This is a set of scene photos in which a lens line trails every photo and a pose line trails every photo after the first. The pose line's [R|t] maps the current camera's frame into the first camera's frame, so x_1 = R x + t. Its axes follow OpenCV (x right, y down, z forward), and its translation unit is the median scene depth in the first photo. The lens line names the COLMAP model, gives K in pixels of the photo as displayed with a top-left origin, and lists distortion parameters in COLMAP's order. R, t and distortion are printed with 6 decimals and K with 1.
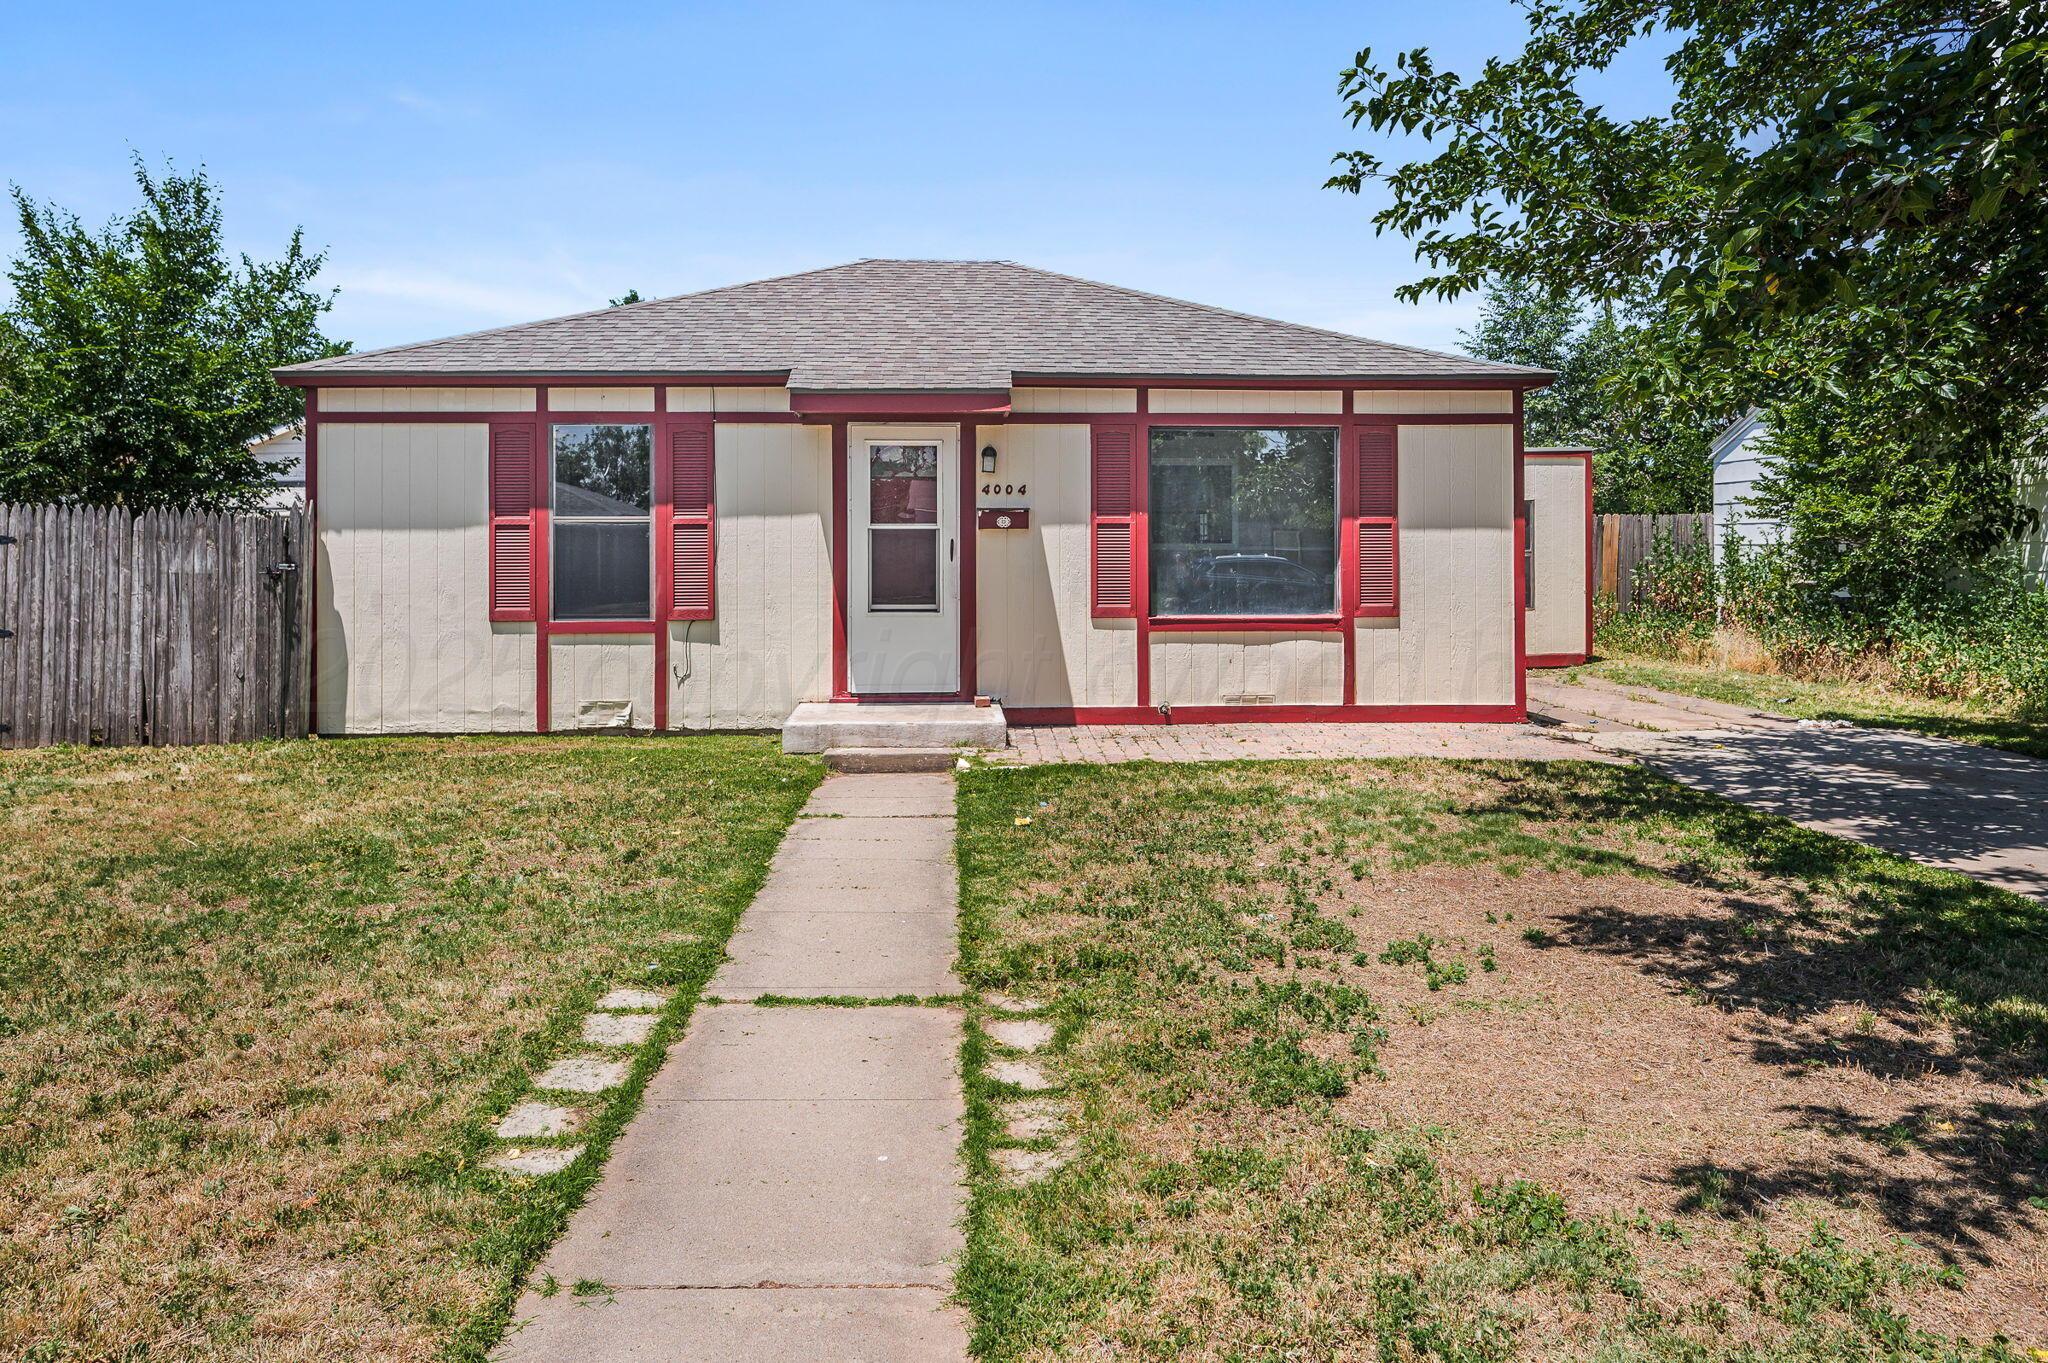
lens RADIAL K [[873.8, 0, 1017.6], [0, 873.8, 670.7], [0, 0, 1]] dist [0.000691, 0.000228]
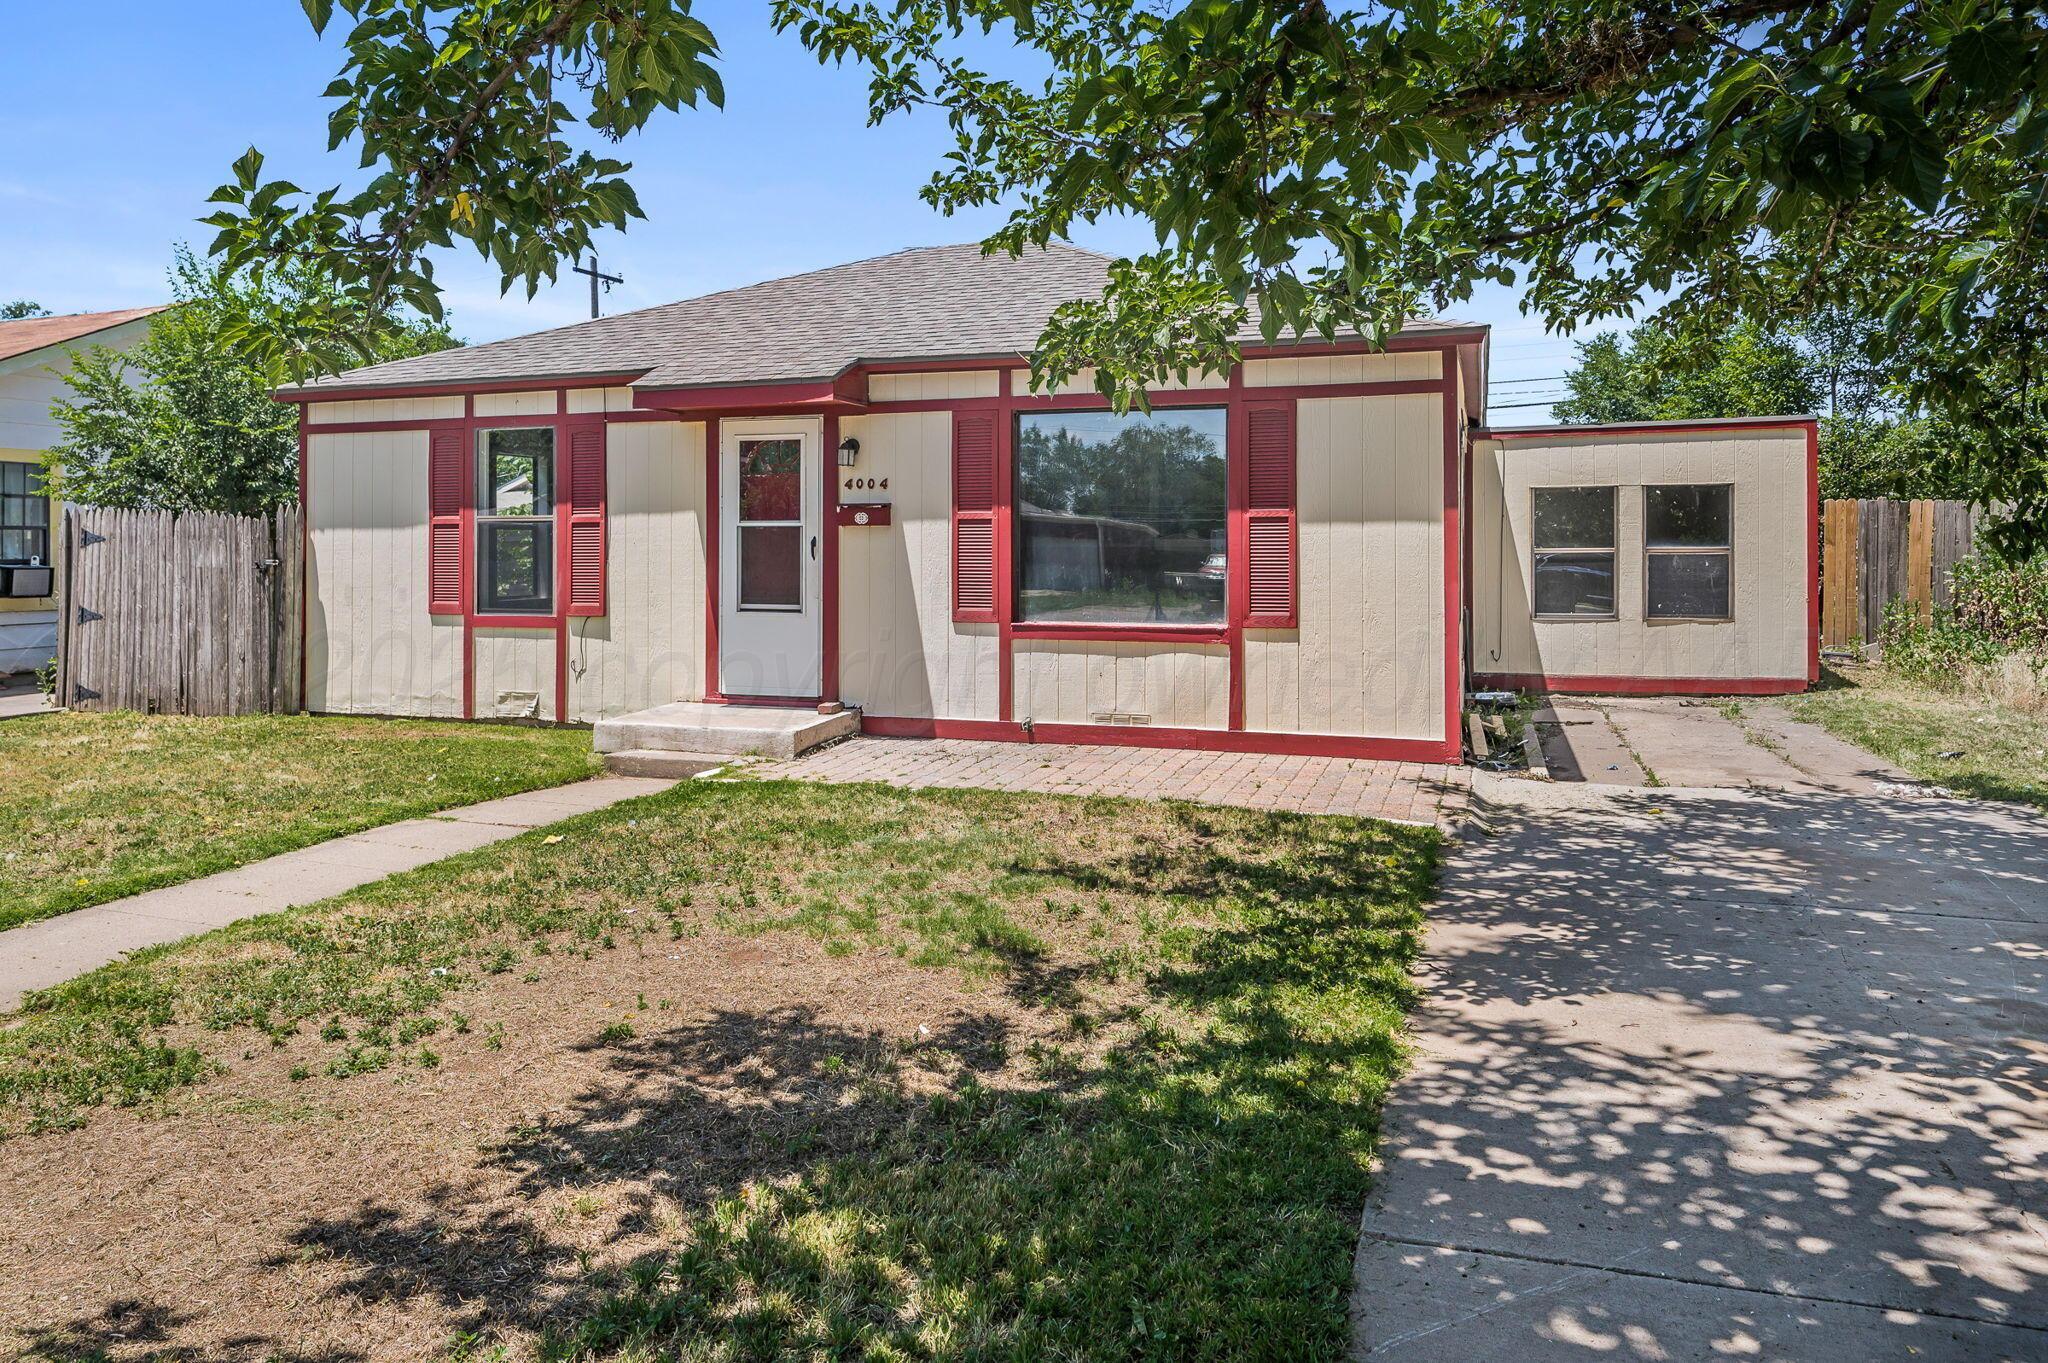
lens RADIAL K [[914.6, 0, 1023.8], [0, 914.6, 659.9], [0, 0, 1]] dist [0.001341, 0.000226]
pose [[0.969606, 0.030671, -0.242744, 0.389681], [-0.033587, 0.999405, -0.007883, -0.015800], [0.242357, 0.015797, 0.970058, 0.089476]]
